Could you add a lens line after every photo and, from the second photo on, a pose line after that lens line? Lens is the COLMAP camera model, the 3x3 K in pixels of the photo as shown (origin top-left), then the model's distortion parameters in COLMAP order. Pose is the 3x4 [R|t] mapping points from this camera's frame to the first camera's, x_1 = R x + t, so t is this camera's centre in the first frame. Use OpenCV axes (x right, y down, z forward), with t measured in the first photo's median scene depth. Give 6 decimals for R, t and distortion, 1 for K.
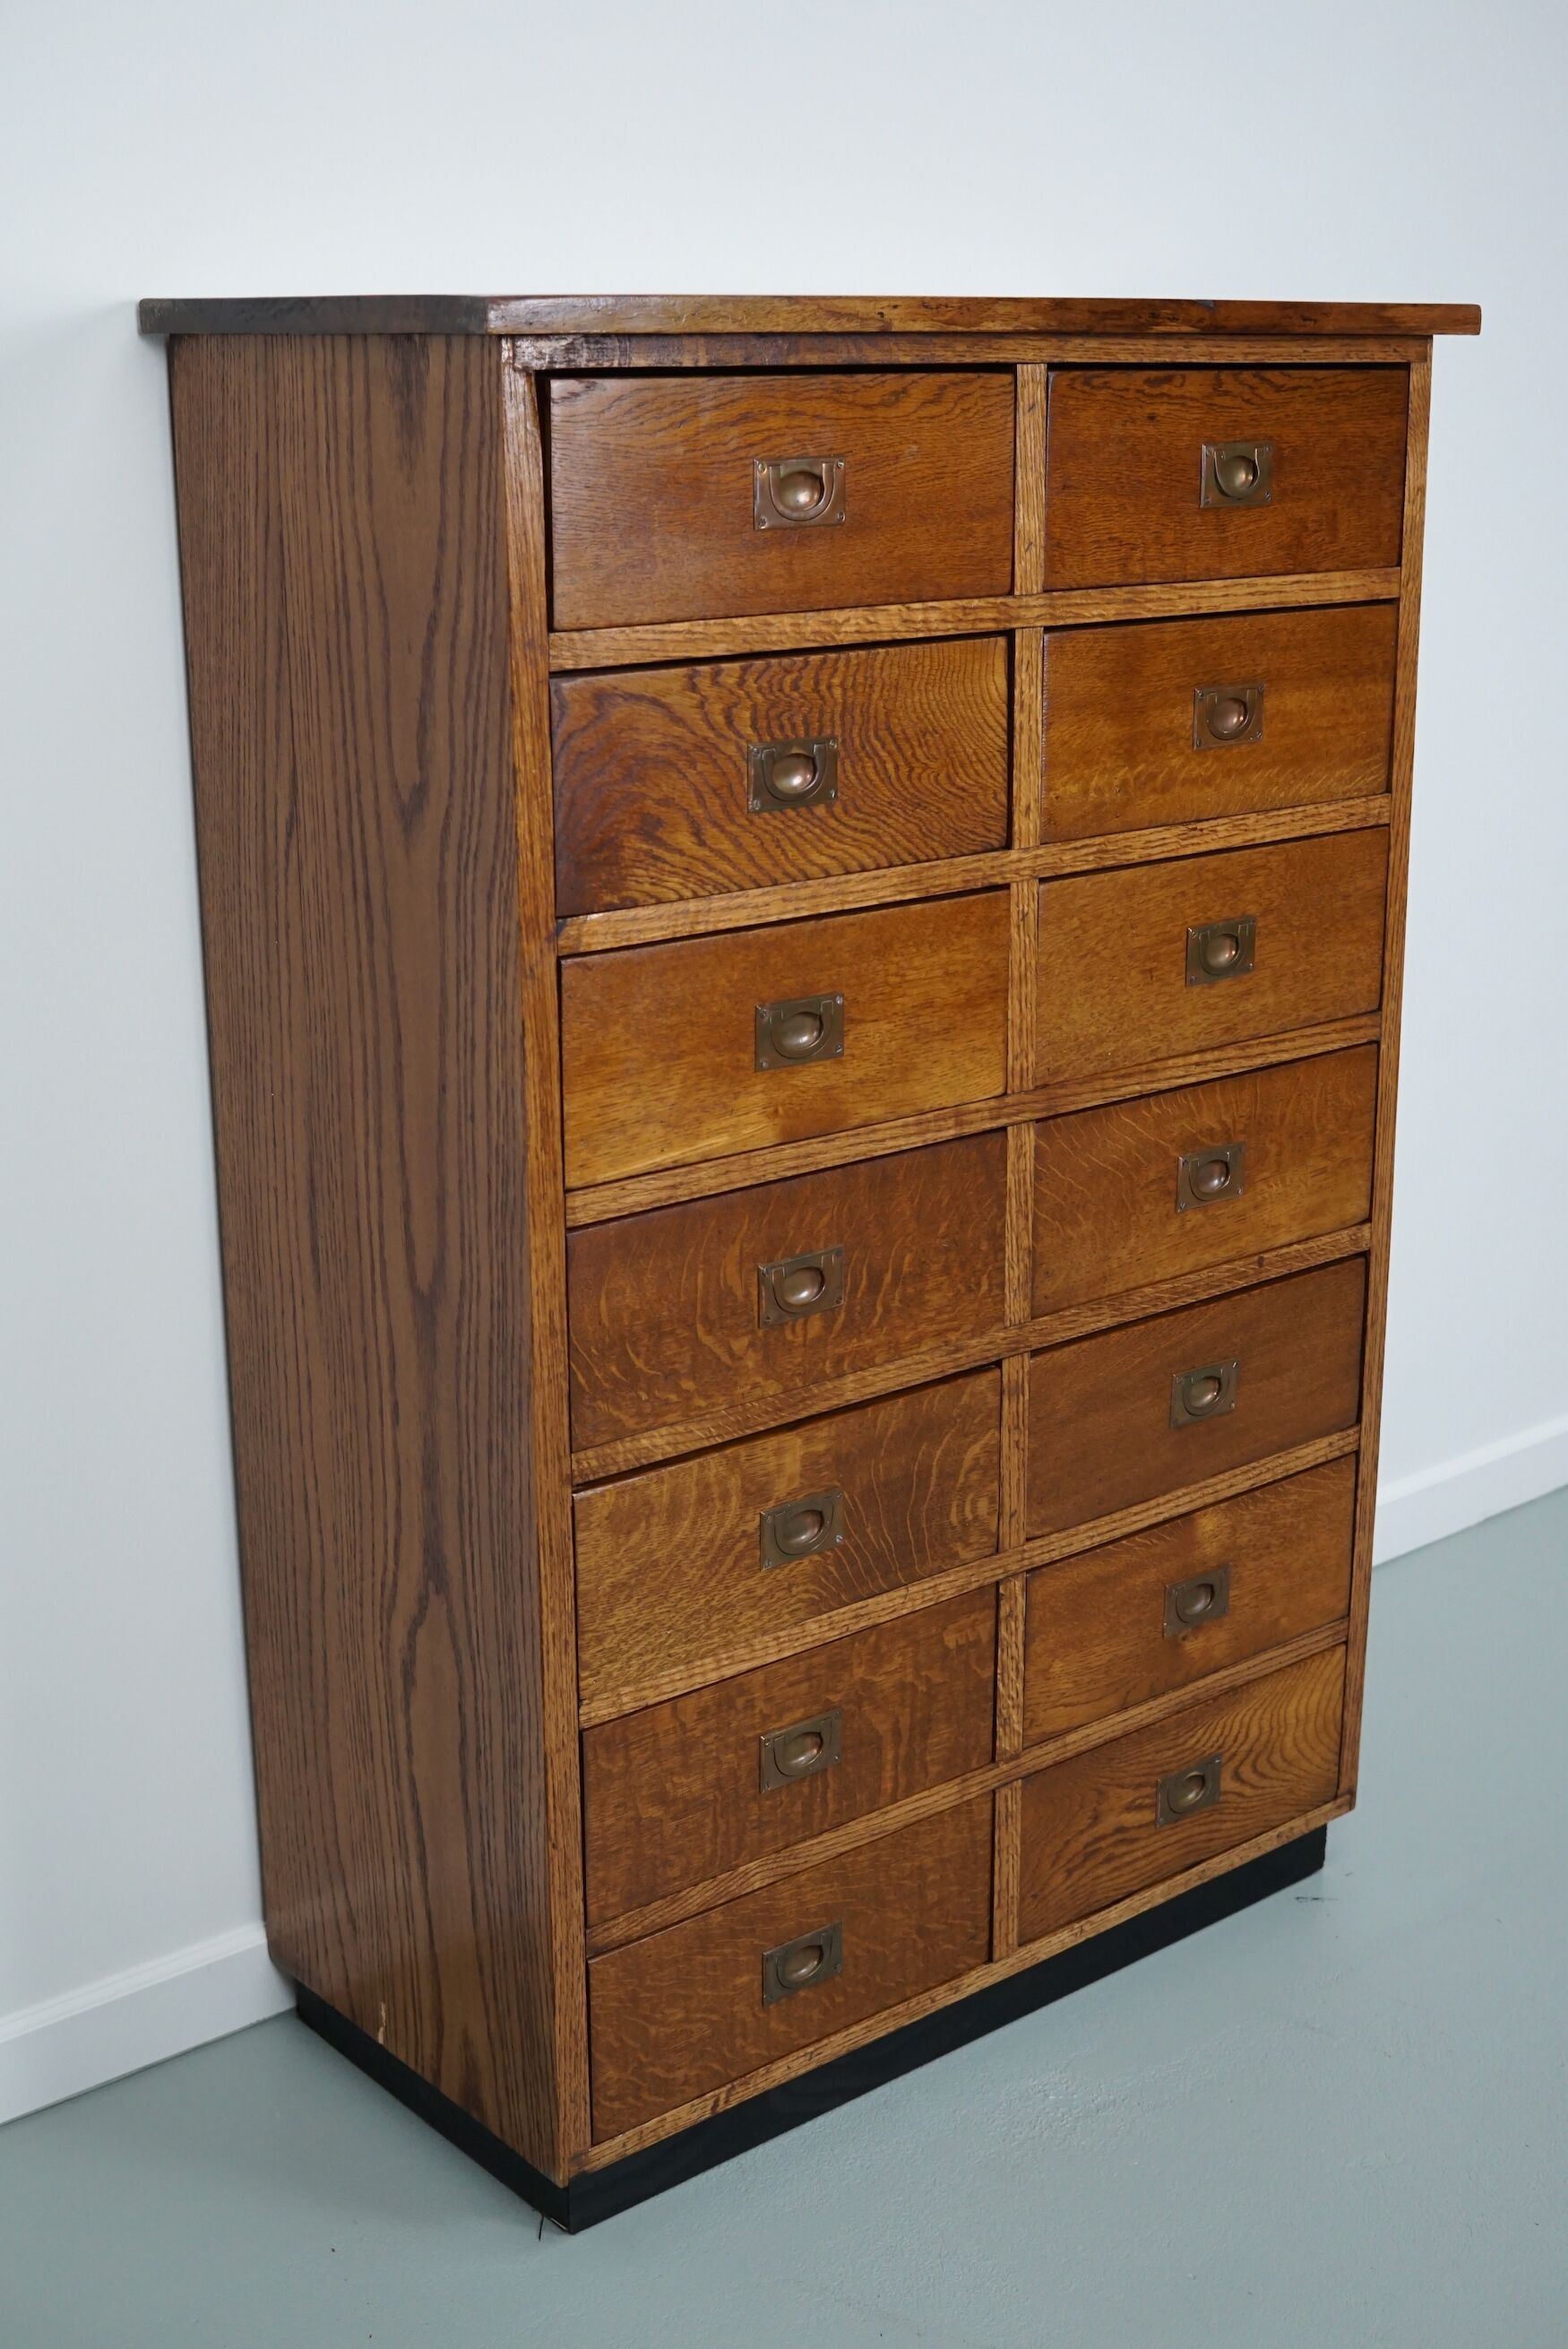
lens RADIAL K [[3049.6, 0, 820.9], [0, 3049.6, 1144.1], [0, 0, 1]] dist [-0.096875, 0.000000]
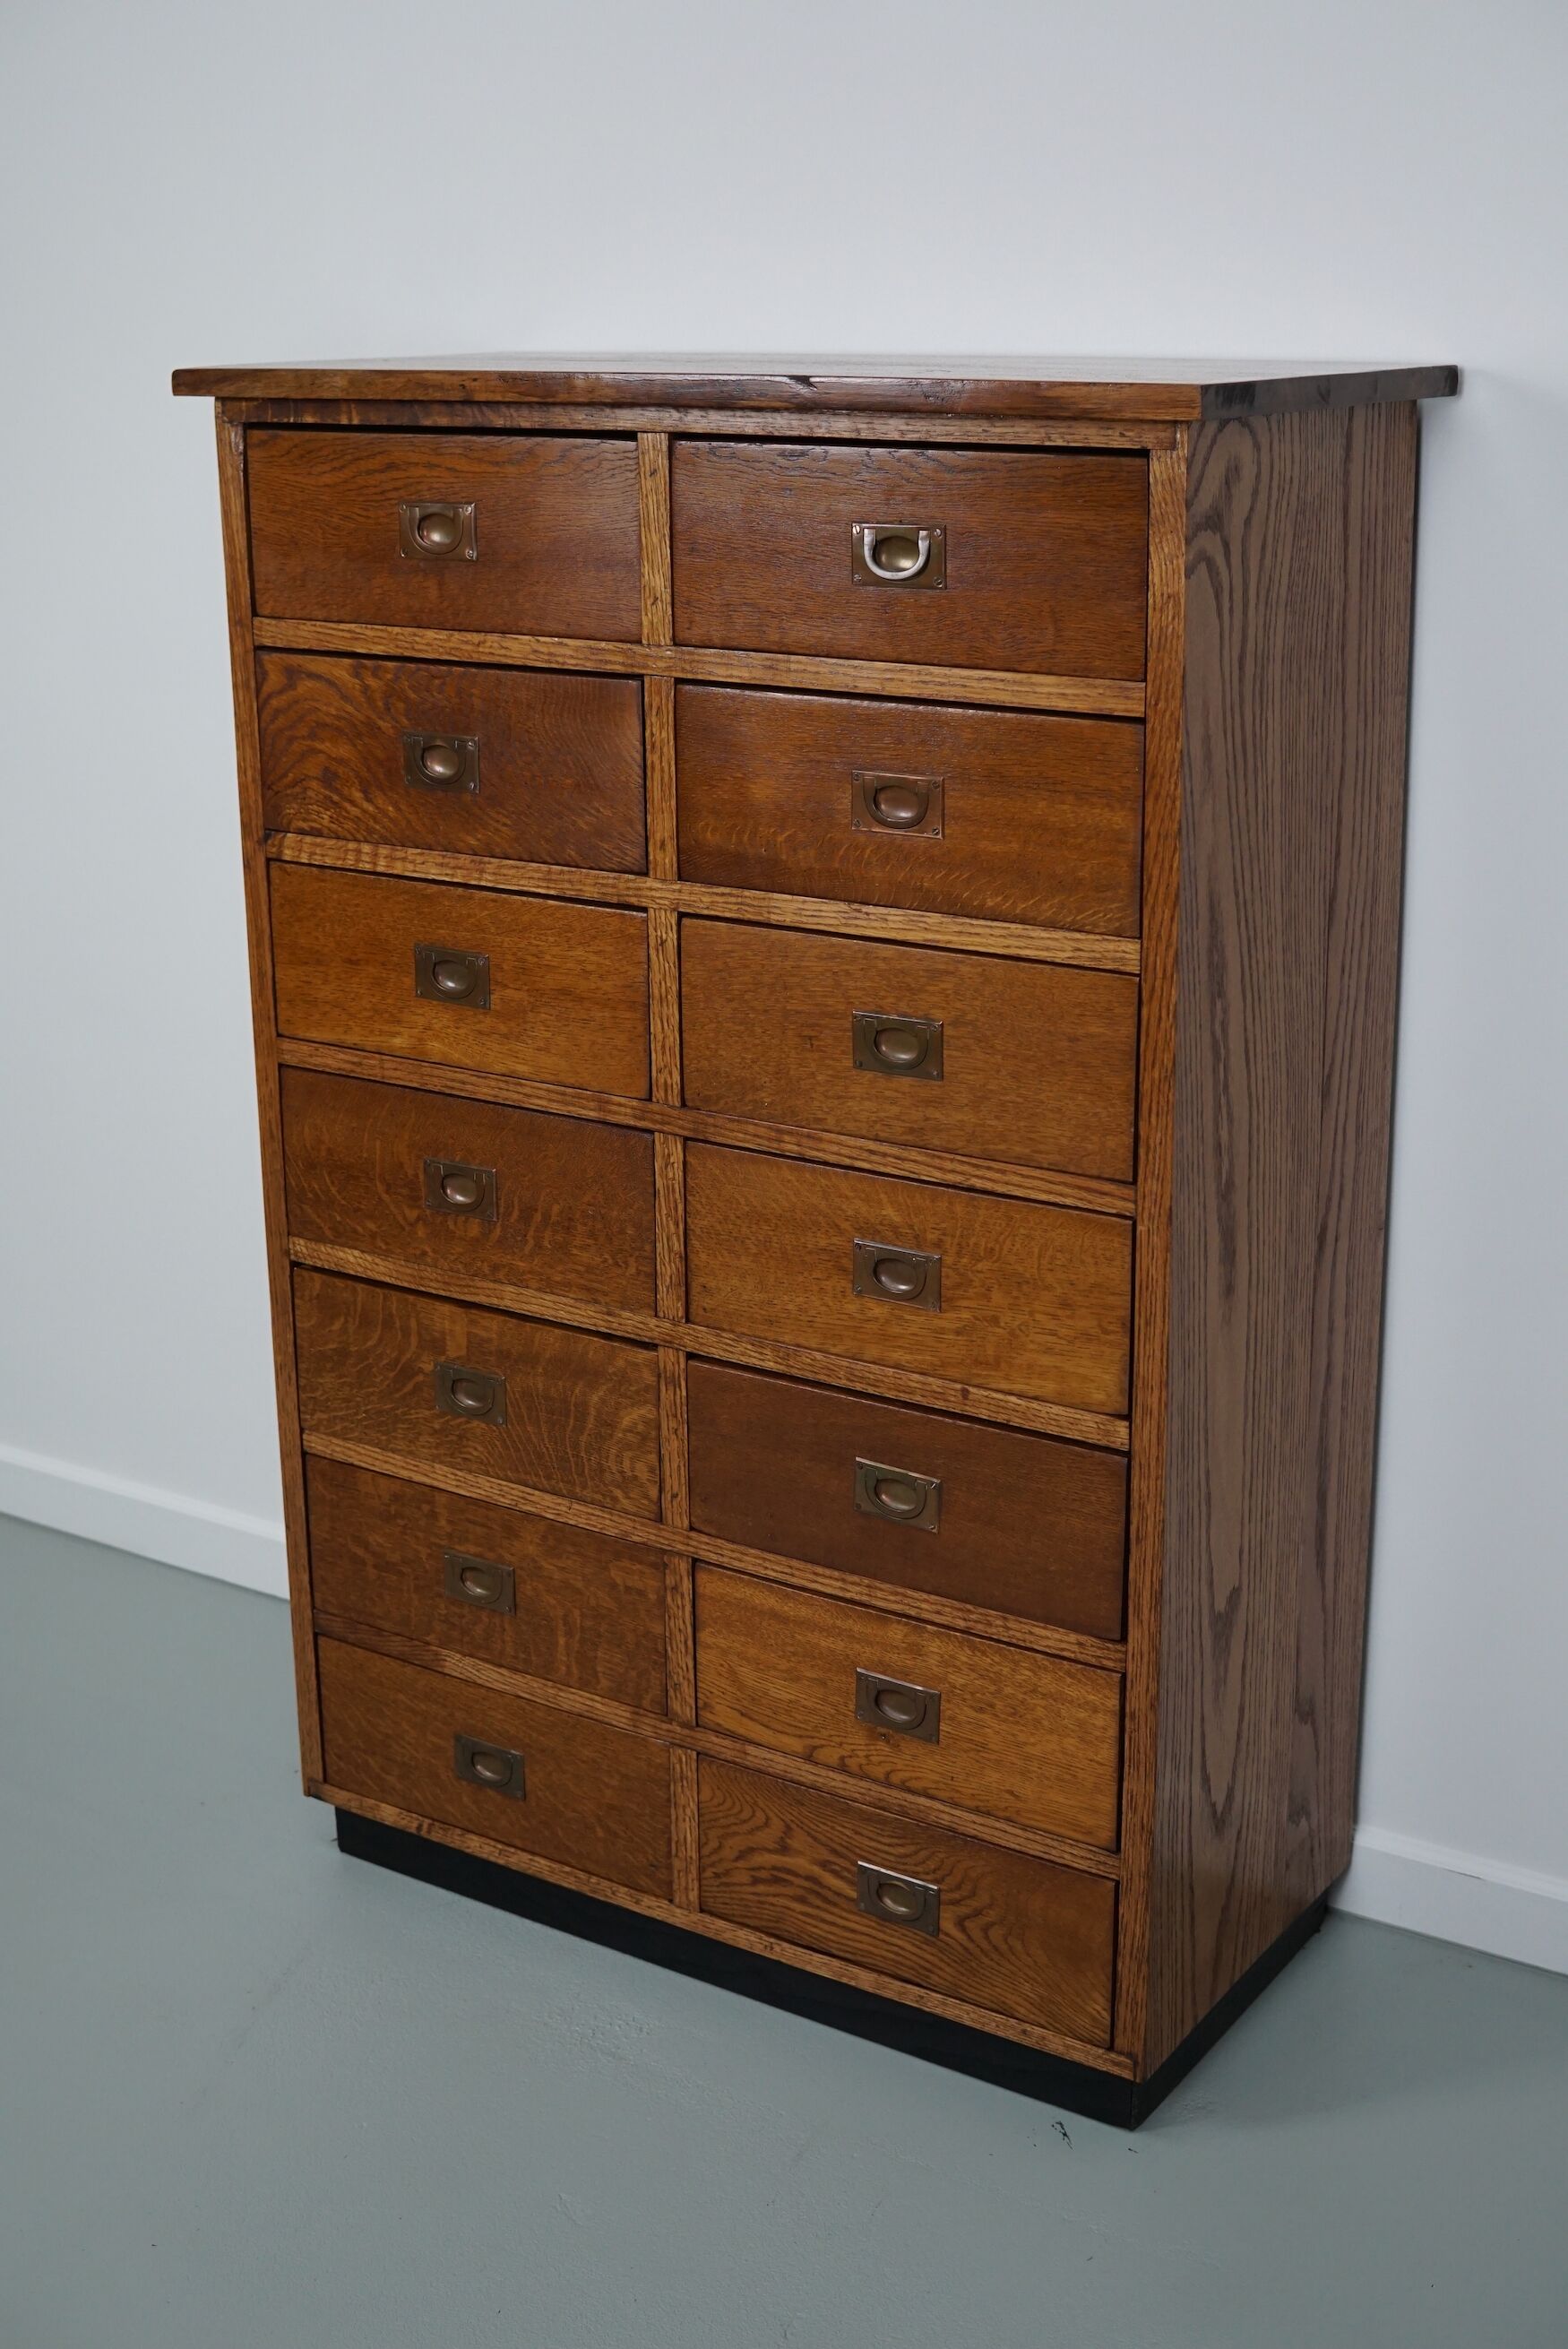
lens RADIAL K [[3049.6, 0, 783.6], [0, 3049.6, 1141.6], [0, 0, 1]] dist [-0.096875, 0.000000]
pose [[0.273334, 0.262726, -0.925345, 1.097241], [-0.248230, 0.948661, 0.196023, -0.230326], [0.929339, 0.176118, 0.324518, 0.703136]]
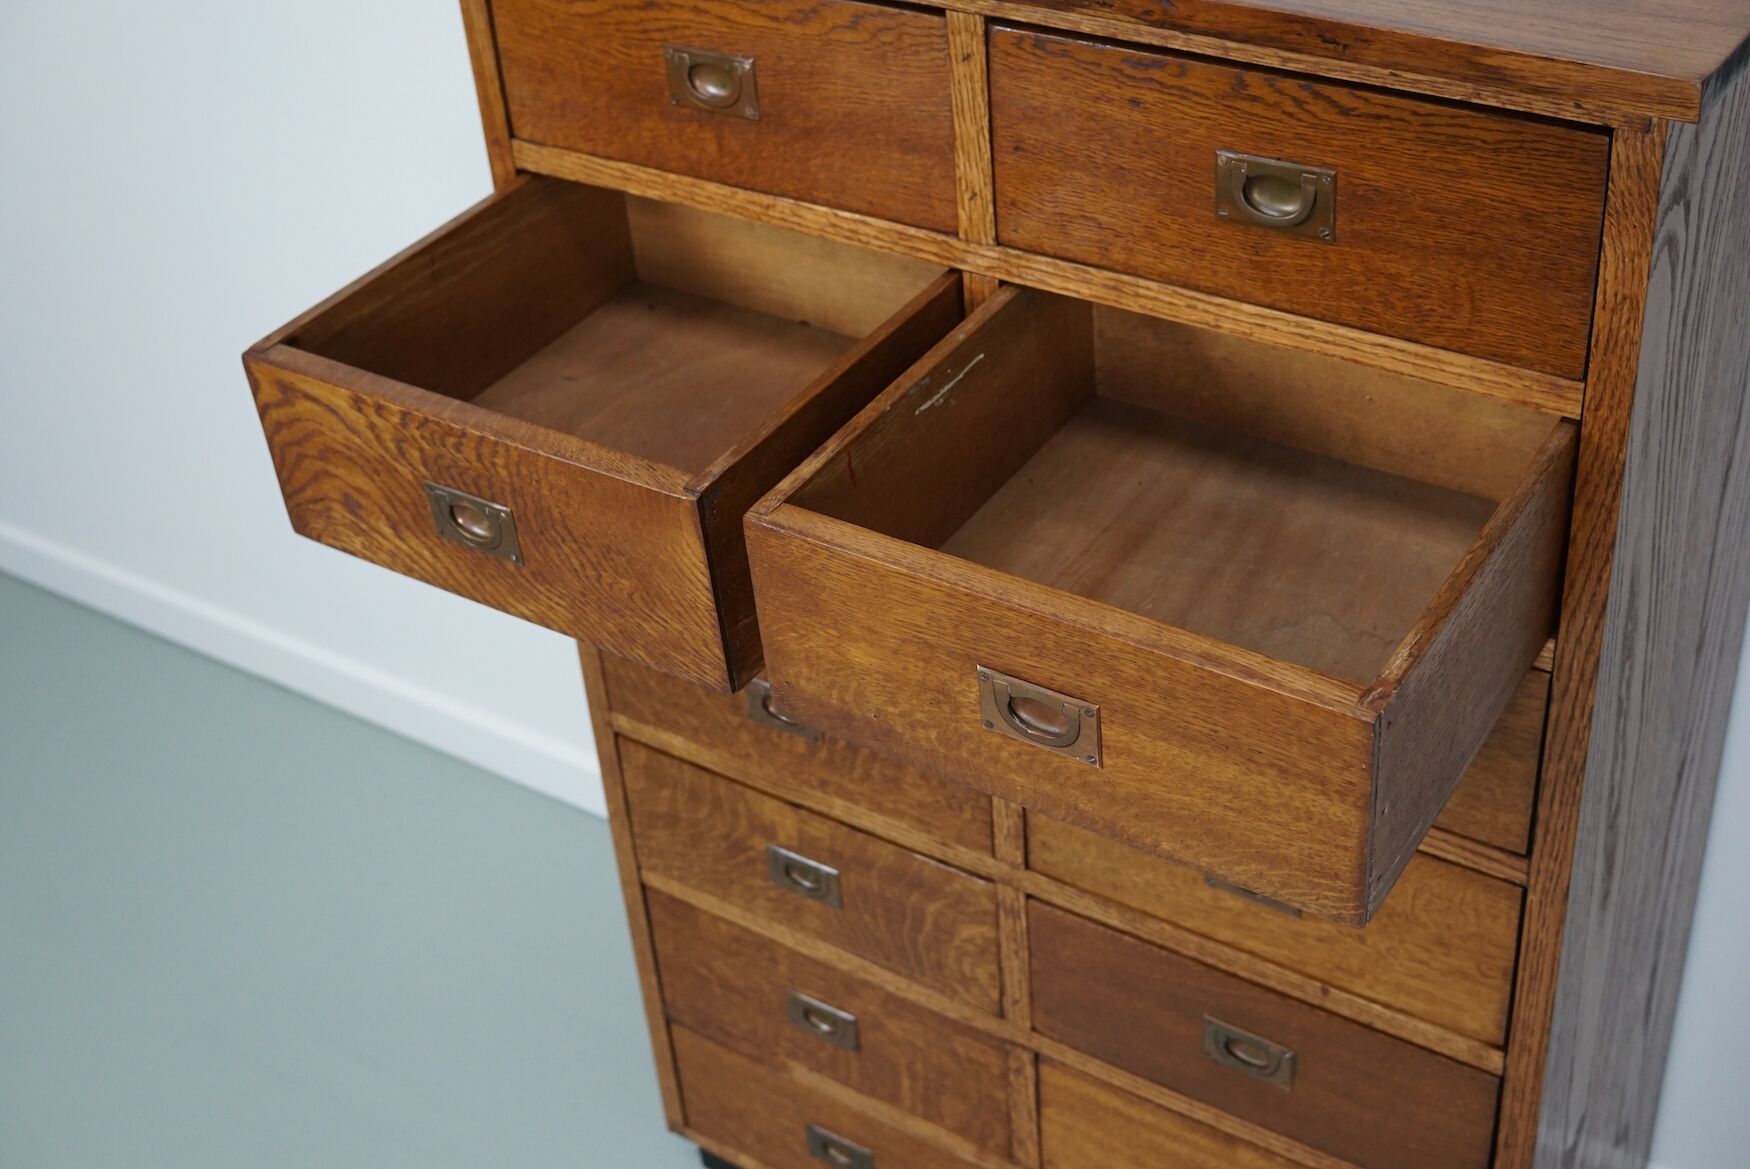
lens RADIAL K [[2272.3, 0, 877.8], [0, 2272.3, 588.6], [0, 0, 1]] dist [-0.096875, 0.000000]
pose [[0.260334, 0.526128, -0.809577, 0.666877], [-0.188829, 0.850042, 0.491704, -0.417749], [0.946874, 0.024864, 0.320643, 0.728798]]
